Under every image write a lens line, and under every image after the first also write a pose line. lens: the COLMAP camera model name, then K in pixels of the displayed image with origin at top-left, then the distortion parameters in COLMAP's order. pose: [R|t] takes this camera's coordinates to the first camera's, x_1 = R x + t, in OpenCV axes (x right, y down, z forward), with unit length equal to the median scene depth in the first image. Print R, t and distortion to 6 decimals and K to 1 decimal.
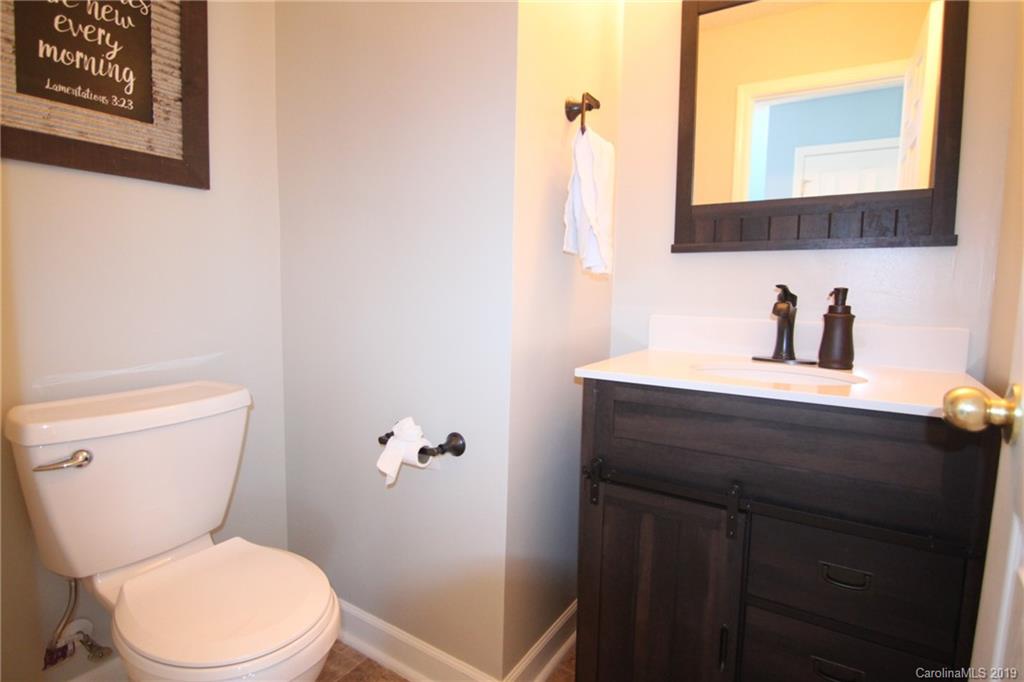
lens RADIAL K [[527.1, 0, 513.9], [0, 527.1, 337.0], [0, 0, 1]] dist [-0.004210, -0.012254]
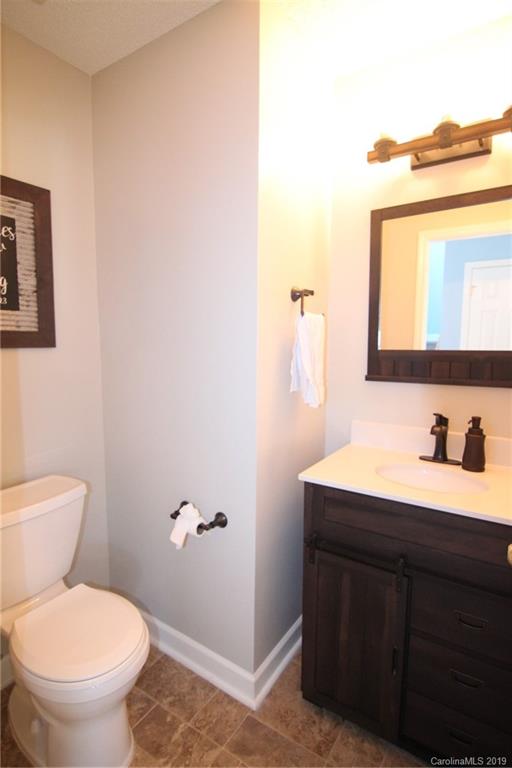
lens RADIAL K [[395.3, 0, 250.9], [0, 395.3, 388.0], [0, 0, 1]] dist [-0.004210, -0.012254]
pose [[0.999570, -0.013264, -0.026135, 0.010738], [0.013591, 0.999831, 0.012382, -0.193792], [0.025966, -0.012732, 0.999582, -0.135155]]
